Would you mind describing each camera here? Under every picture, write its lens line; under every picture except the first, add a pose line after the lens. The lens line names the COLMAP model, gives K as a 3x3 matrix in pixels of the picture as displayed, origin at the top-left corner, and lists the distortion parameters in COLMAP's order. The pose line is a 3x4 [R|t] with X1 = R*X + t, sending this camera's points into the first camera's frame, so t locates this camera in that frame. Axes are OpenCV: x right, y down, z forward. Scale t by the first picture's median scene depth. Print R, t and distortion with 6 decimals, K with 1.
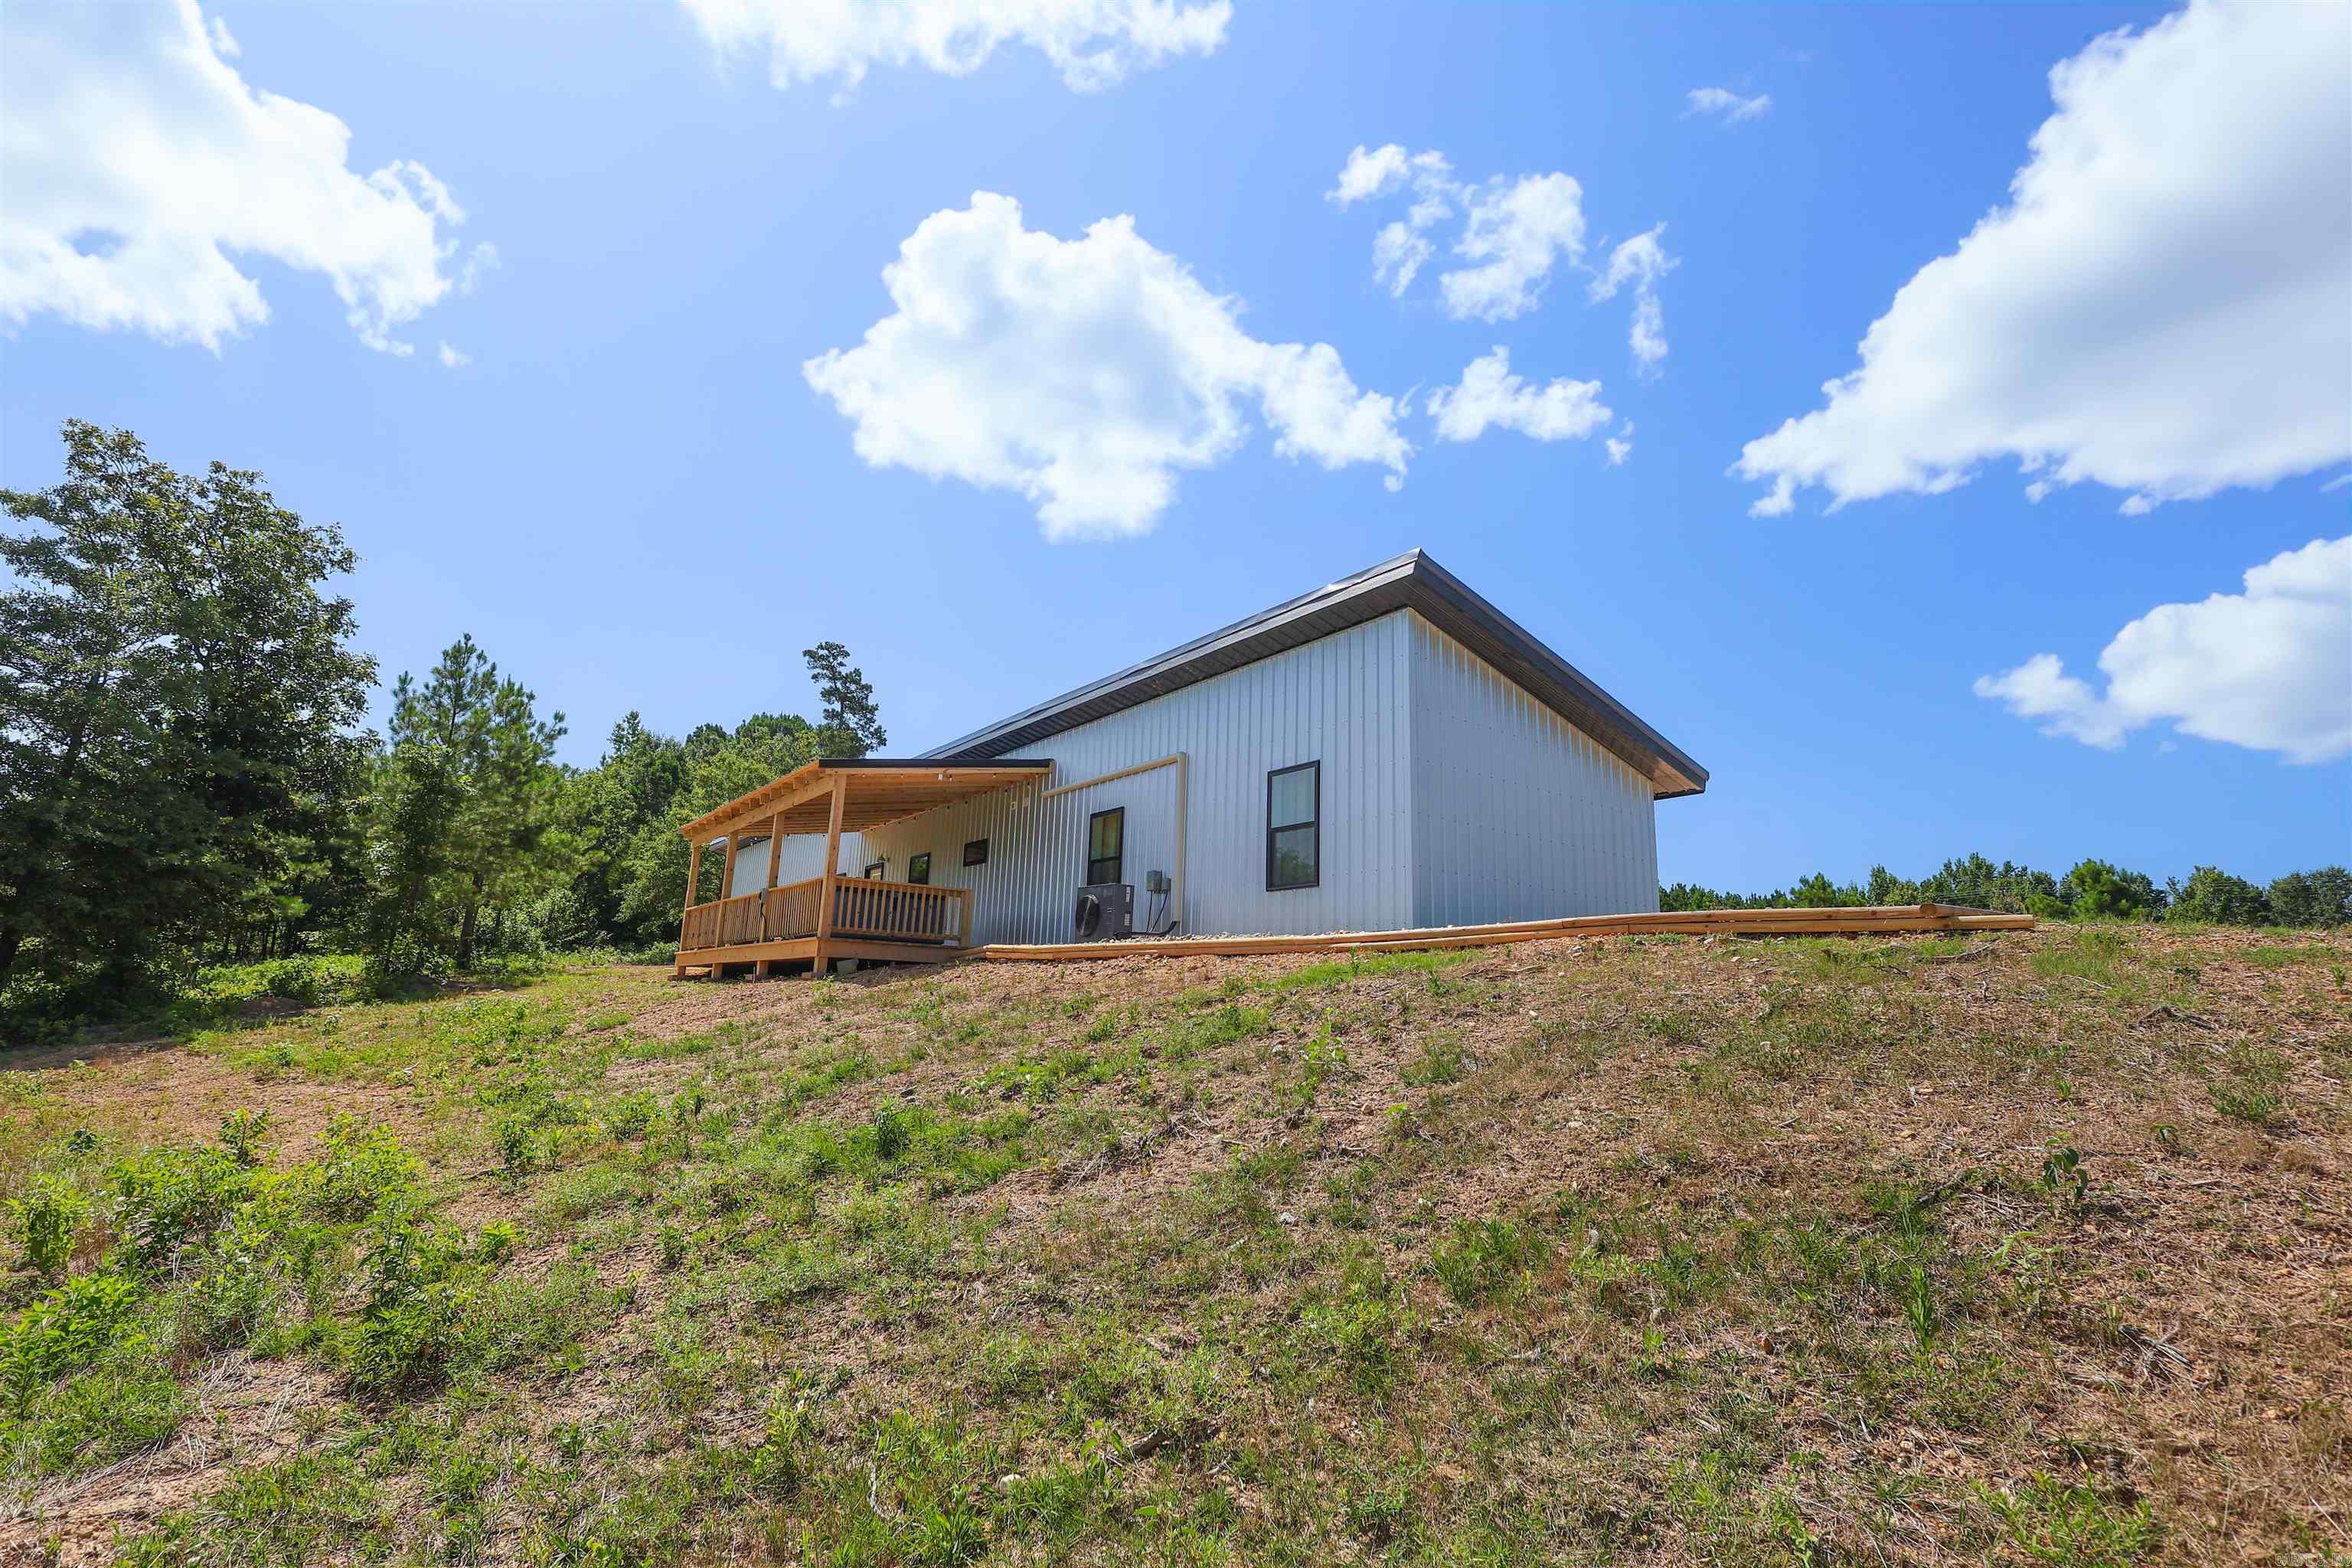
lens RADIAL K [[1019.5, 0, 1188.2], [0, 1019.5, 807.7], [0, 0, 1]] dist [-0.000446, 0.000329]
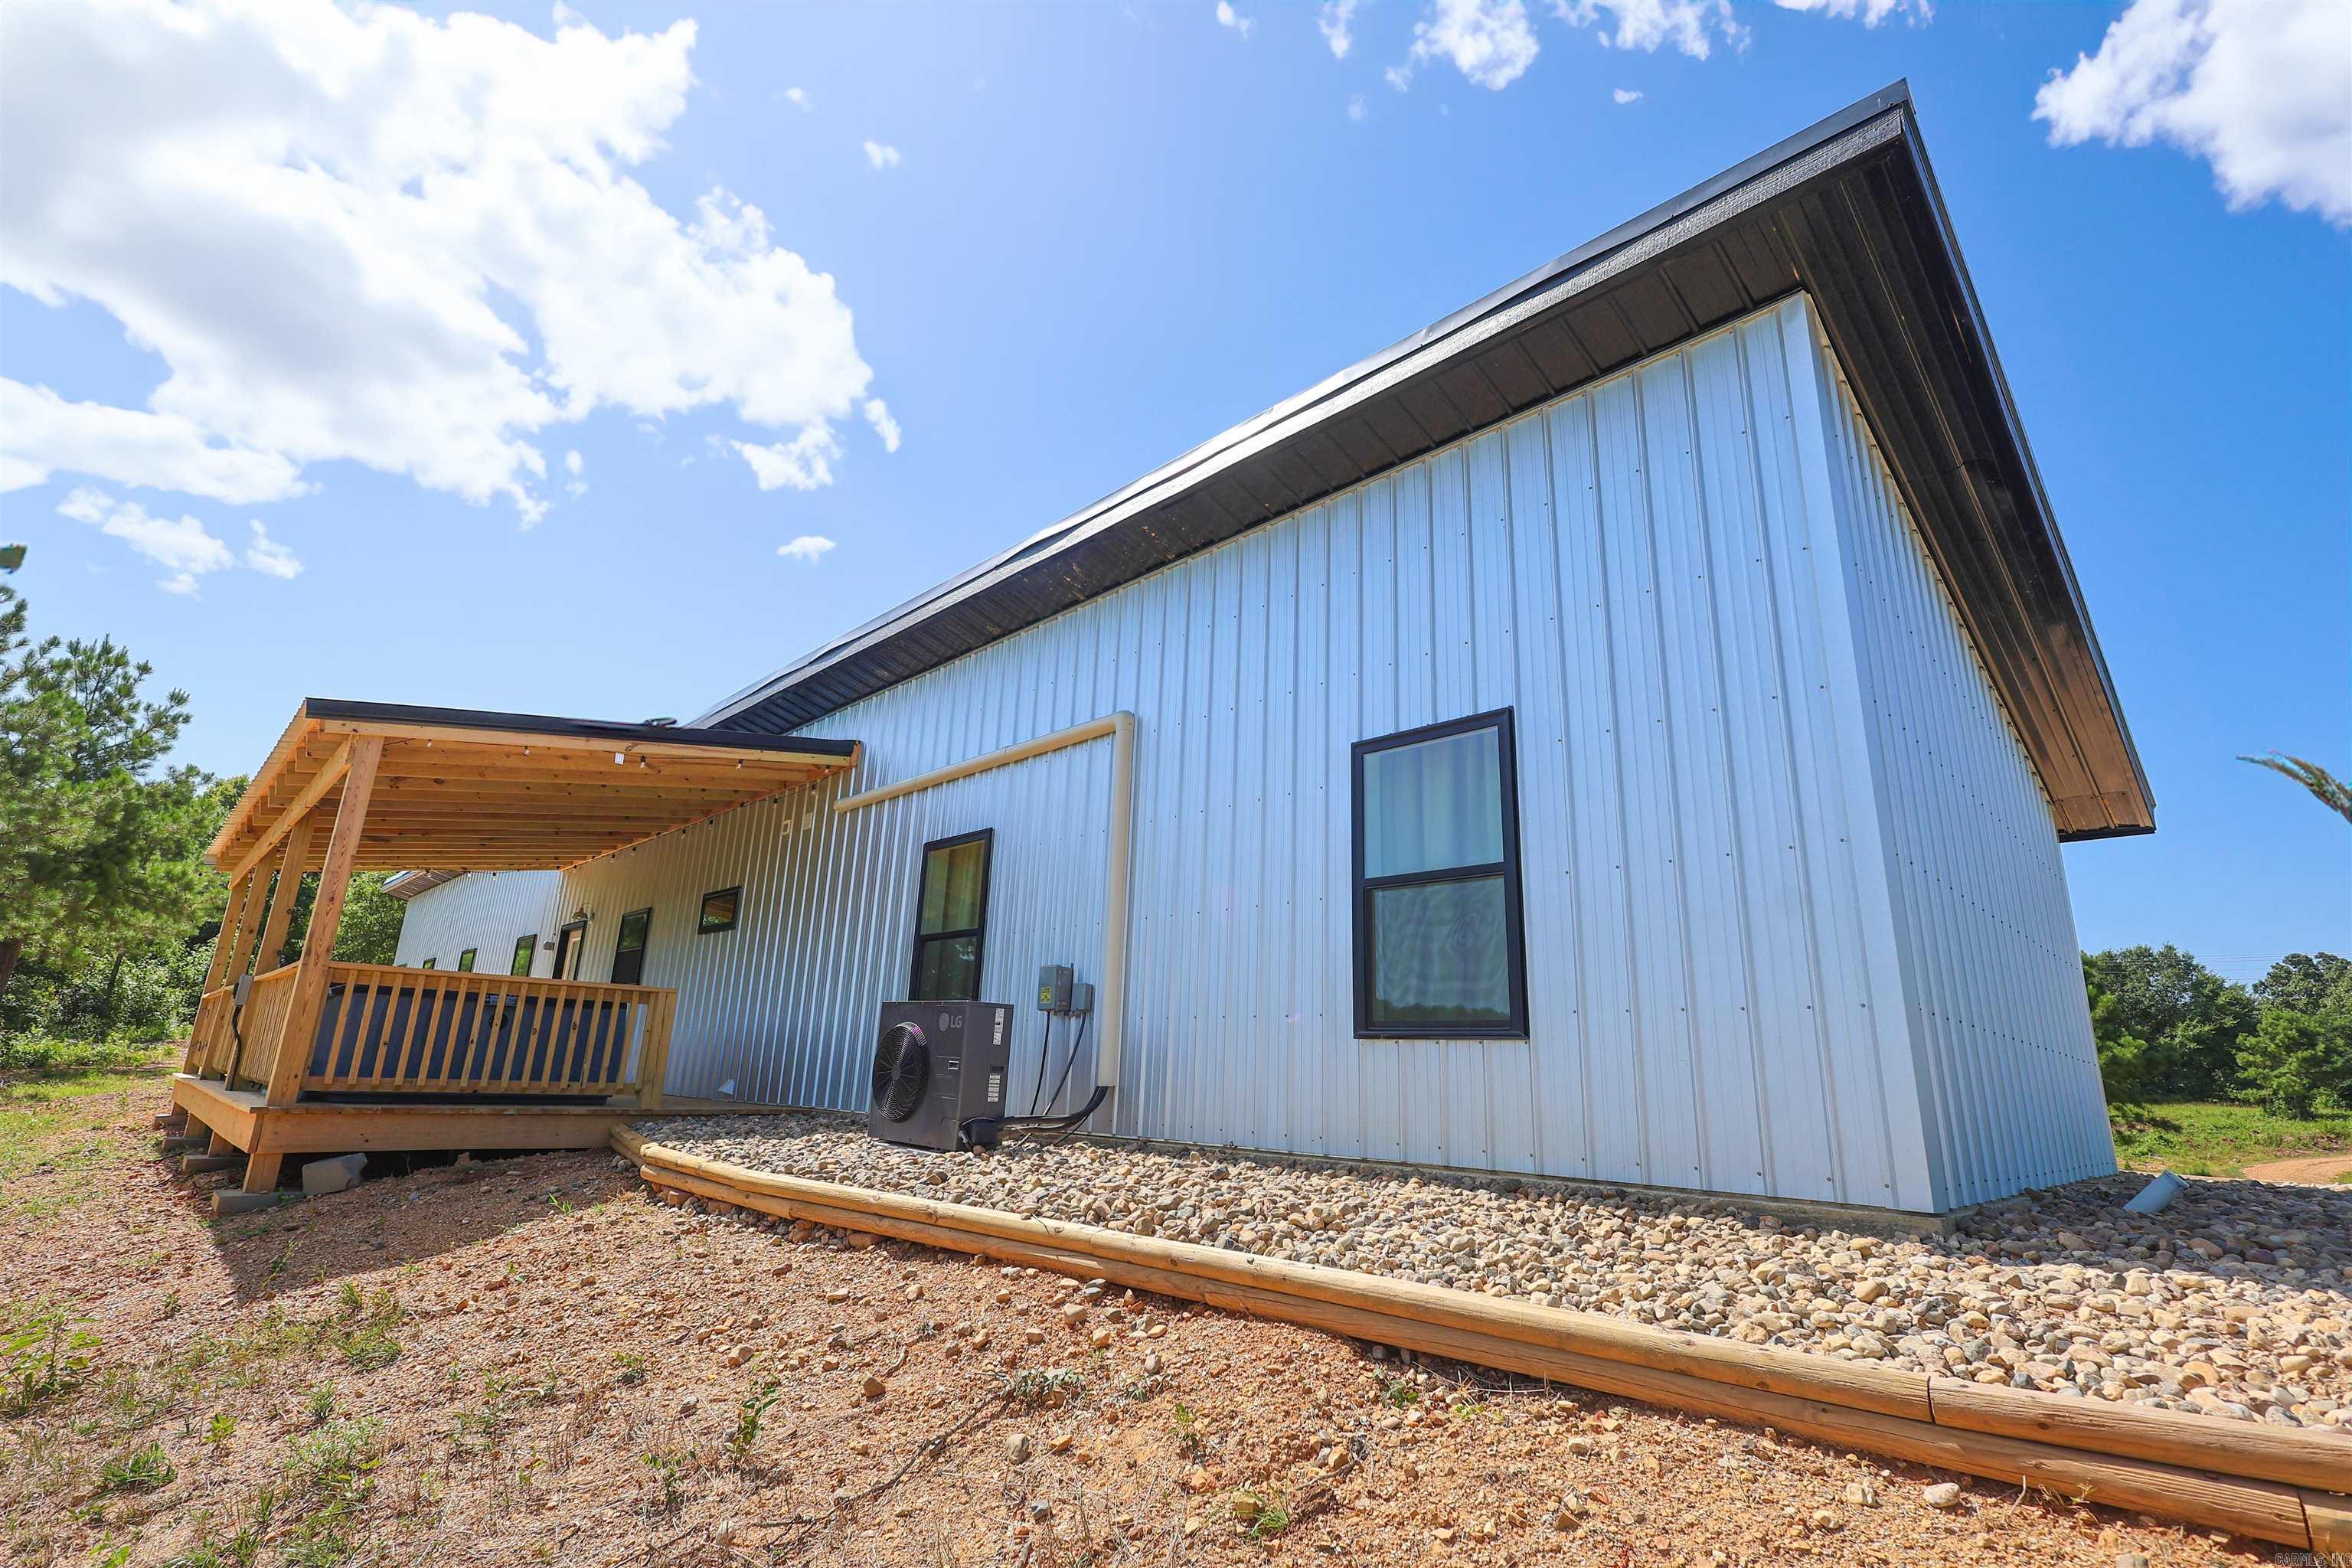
lens RADIAL K [[1019.5, 0, 1188.2], [0, 1019.5, 807.7], [0, 0, 1]] dist [-0.000446, 0.000329]
pose [[0.990094, 0.036807, 0.135498, -0.037524], [-0.029530, 0.998032, -0.055325, 0.013720], [-0.137267, 0.050776, 0.989232, 0.508786]]
